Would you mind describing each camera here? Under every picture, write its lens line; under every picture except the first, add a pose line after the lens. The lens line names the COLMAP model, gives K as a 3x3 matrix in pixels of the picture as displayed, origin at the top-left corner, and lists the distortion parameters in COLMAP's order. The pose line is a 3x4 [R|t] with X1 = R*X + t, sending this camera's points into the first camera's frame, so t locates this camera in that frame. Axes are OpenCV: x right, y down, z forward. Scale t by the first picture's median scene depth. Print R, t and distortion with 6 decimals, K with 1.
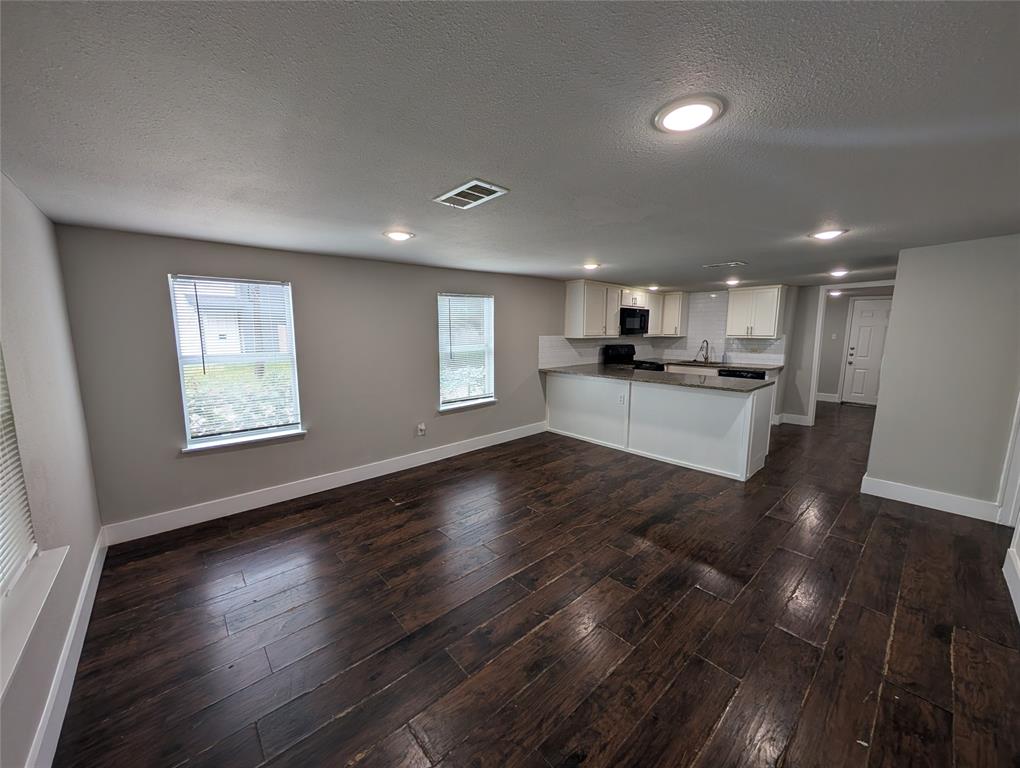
lens RADIAL K [[378.5, 0, 510.0], [0, 378.5, 384.0], [0, 0, 1]] dist [-0.014823, 0.000533]
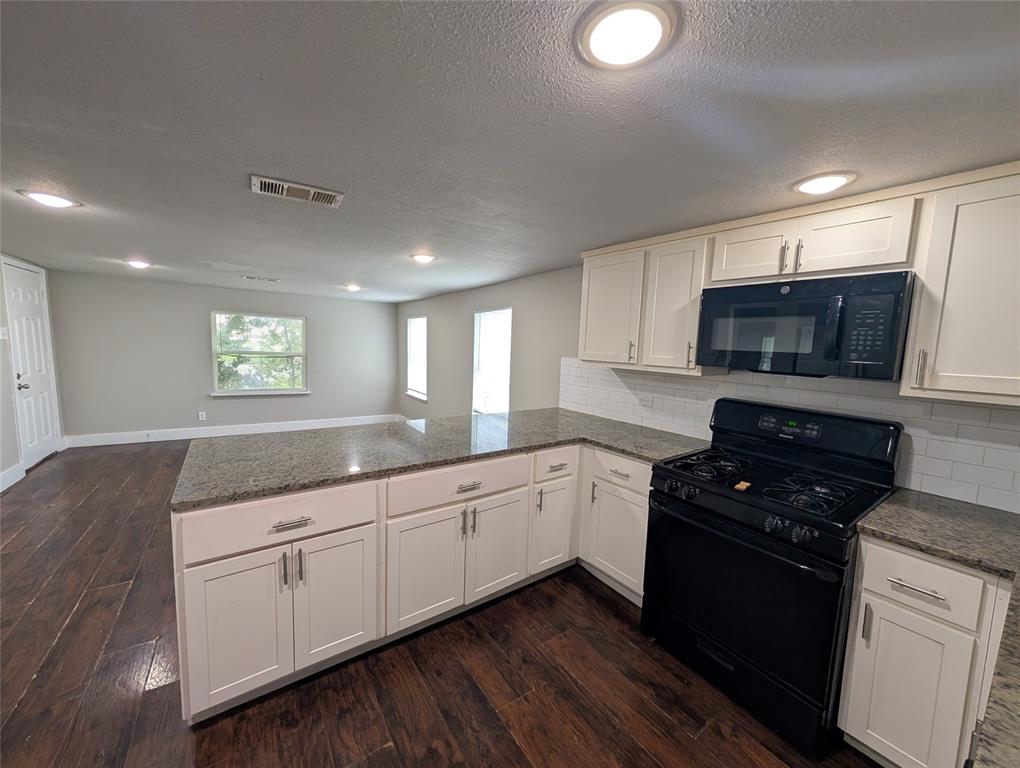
lens RADIAL K [[386.7, 0, 510.0], [0, 386.7, 384.0], [0, 0, 1]] dist [0.000519, -0.000317]
pose [[-0.114805, 0.104613, -0.987864, 0.654077], [-0.169258, 0.977839, 0.123222, -0.129640], [0.978862, 0.181350, -0.094554, 0.855379]]
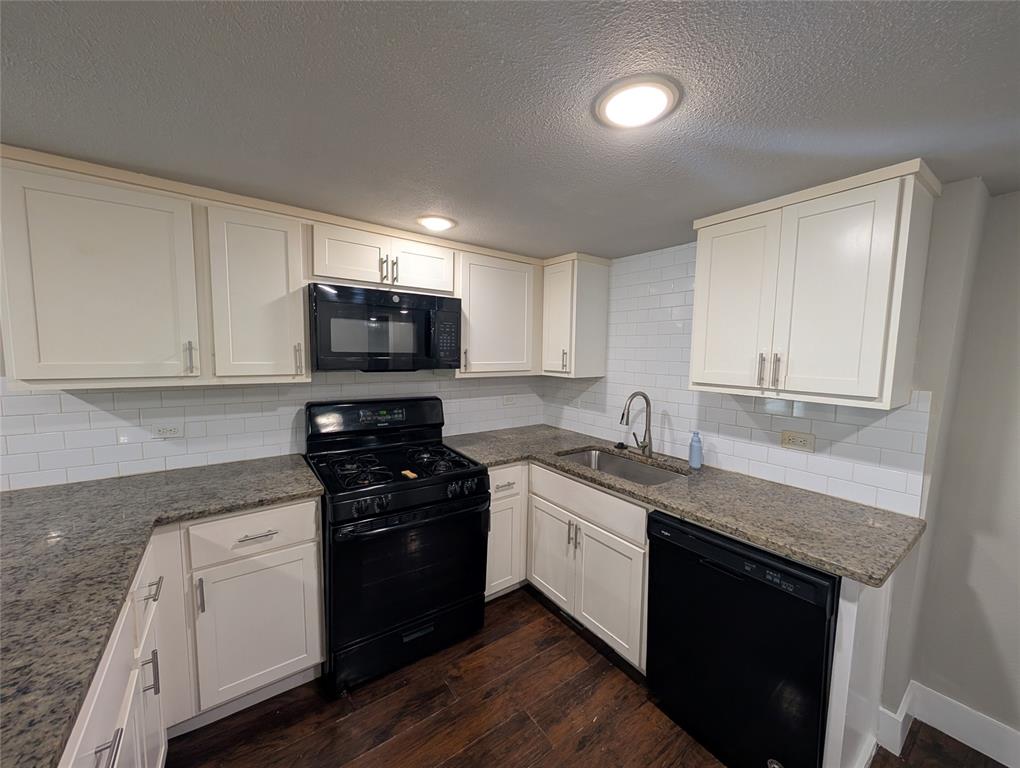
lens RADIAL K [[378.5, 0, 510.0], [0, 378.5, 384.0], [0, 0, 1]] dist [-0.014823, 0.000533]
pose [[0.993781, 0.025775, -0.108331, 0.476063], [-0.031623, 0.998114, -0.052612, -0.110238], [0.106771, 0.055710, 0.992722, 0.709779]]
